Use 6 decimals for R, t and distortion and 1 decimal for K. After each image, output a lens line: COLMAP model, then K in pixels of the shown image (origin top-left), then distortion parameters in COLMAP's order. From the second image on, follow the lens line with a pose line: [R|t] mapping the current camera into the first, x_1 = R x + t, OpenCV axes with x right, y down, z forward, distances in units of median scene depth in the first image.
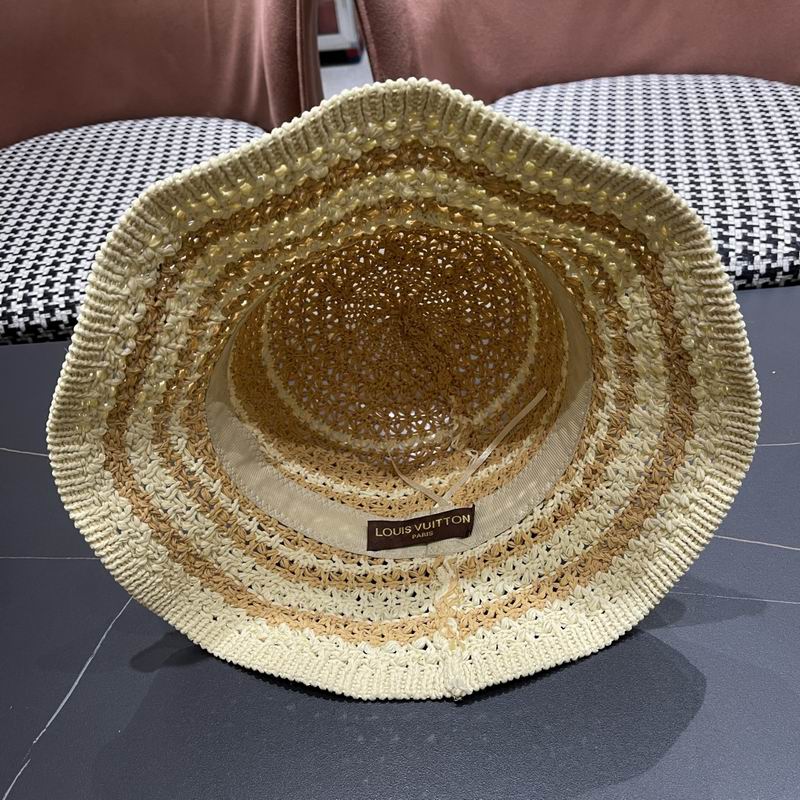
lens RADIAL K [[827.8, 0, 397.7], [0, 827.8, 404.1], [0, 0, 1]] dist [0.015499, 0.000000]
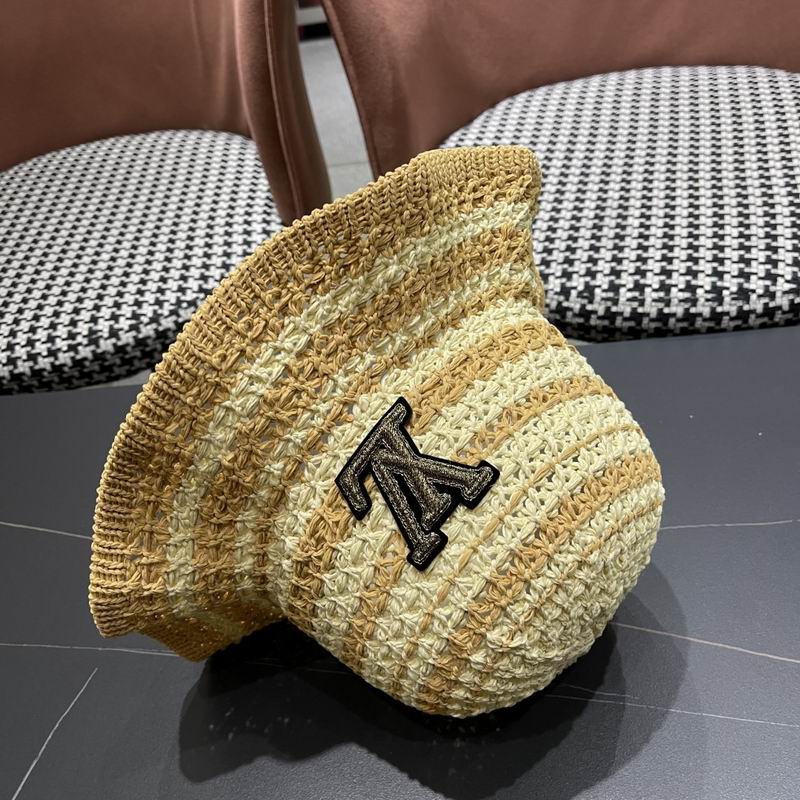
lens RADIAL K [[827.8, 0, 394.4], [0, 827.8, 407.9], [0, 0, 1]] dist [0.015499, 0.000000]
pose [[0.997092, -0.016765, -0.074340, 0.084517], [0.021320, 0.997916, 0.060908, -0.100087], [0.073164, -0.062316, 0.995371, 0.031710]]
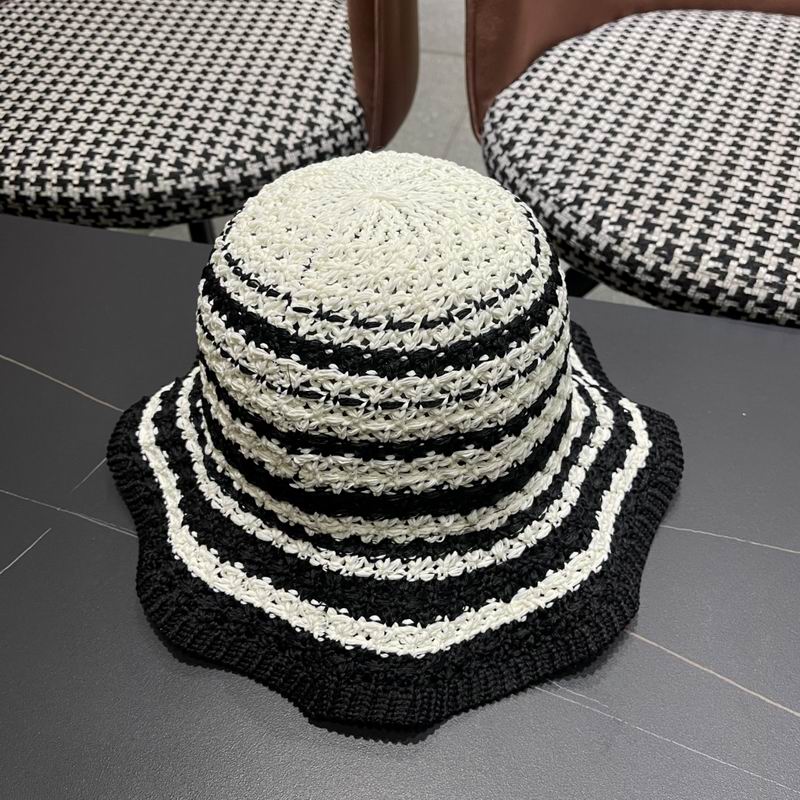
lens RADIAL K [[827.8, 0, 396.4], [0, 827.8, 400.7], [0, 0, 1]] dist [0.015499, 0.000000]
pose [[0.969750, 0.222668, -0.100020, 0.087025], [-0.203953, 0.964247, 0.169206, -0.107611], [0.134120, -0.143688, 0.980492, 0.097344]]
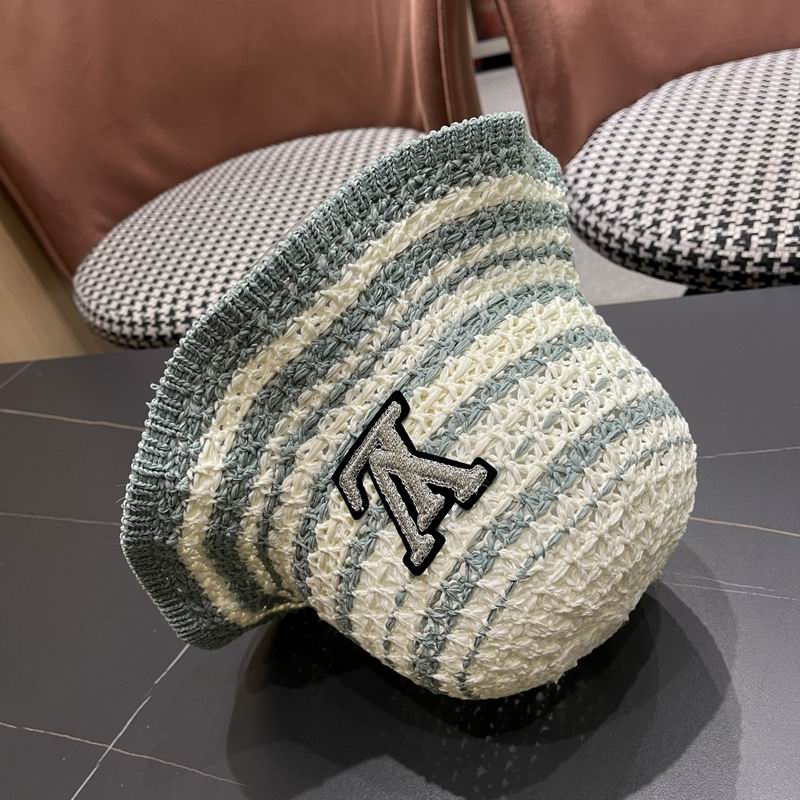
lens RADIAL K [[827.8, 0, 402.7], [0, 827.8, 407.3], [0, 0, 1]] dist [0.015499, 0.000000]
pose [[0.964403, 0.007751, -0.264325, 0.108959], [-0.006139, 0.999957, 0.006925, 0.003994], [0.264367, -0.005056, 0.964409, -0.017494]]
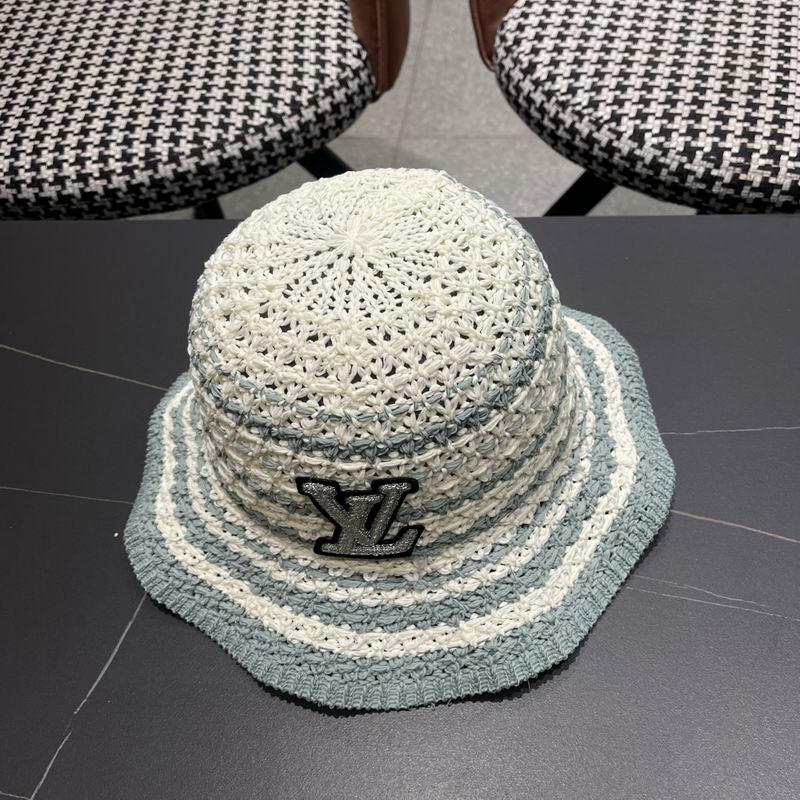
lens RADIAL K [[827.8, 0, 410.1], [0, 827.8, 406.0], [0, 0, 1]] dist [0.015499, 0.000000]
pose [[0.996976, 0.066628, -0.040004, -0.012190], [-0.054296, 0.965455, 0.254849, -0.118504], [0.055602, -0.251906, 0.966153, 0.082810]]
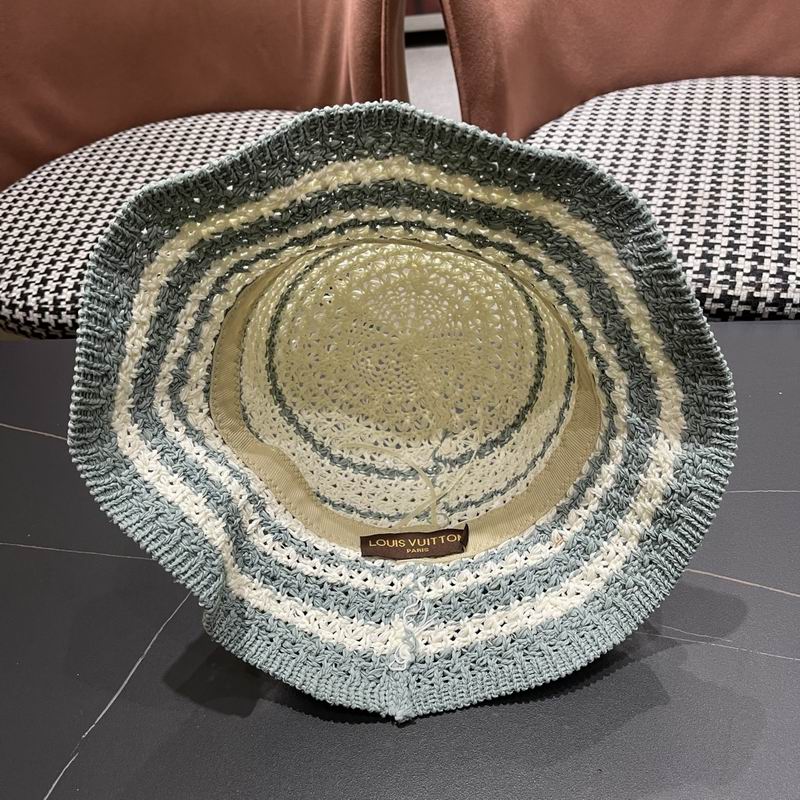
lens RADIAL K [[827.8, 0, 400.2], [0, 827.8, 401.5], [0, 0, 1]] dist [0.015499, 0.000000]
pose [[0.993088, 0.054744, -0.103826, 0.028376], [-0.051810, 0.998183, 0.030753, -0.040151], [0.105321, -0.025161, 0.994120, -0.003623]]
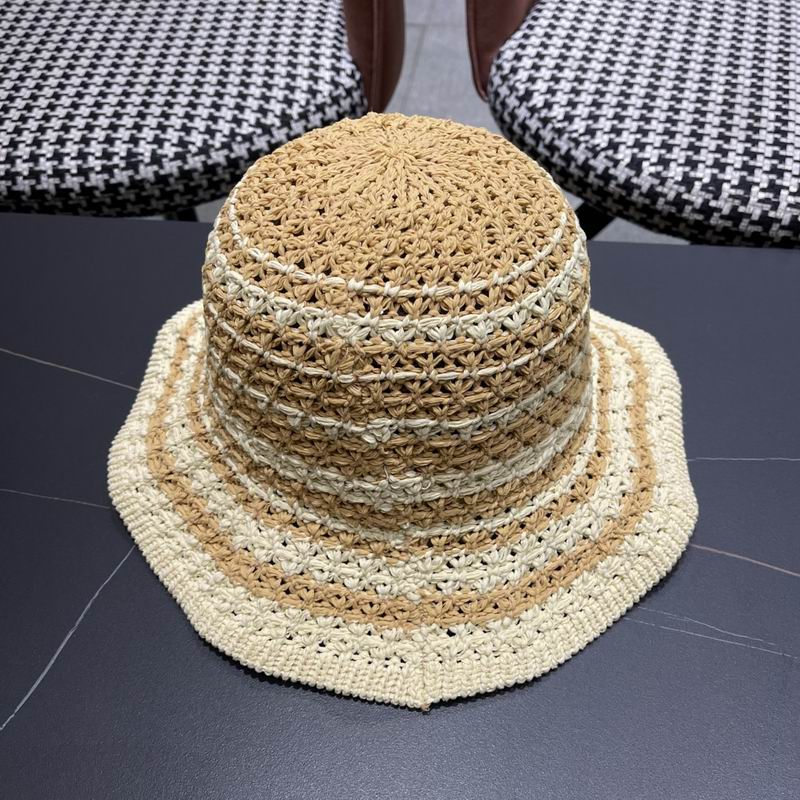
lens RADIAL K [[827.8, 0, 396.7], [0, 827.8, 402.9], [0, 0, 1]] dist [0.015499, 0.000000]
pose [[0.992597, 0.120401, -0.015953, -0.026494], [-0.115725, 0.977451, 0.176625, -0.070741], [0.036859, -0.173471, 0.984149, 0.113945]]
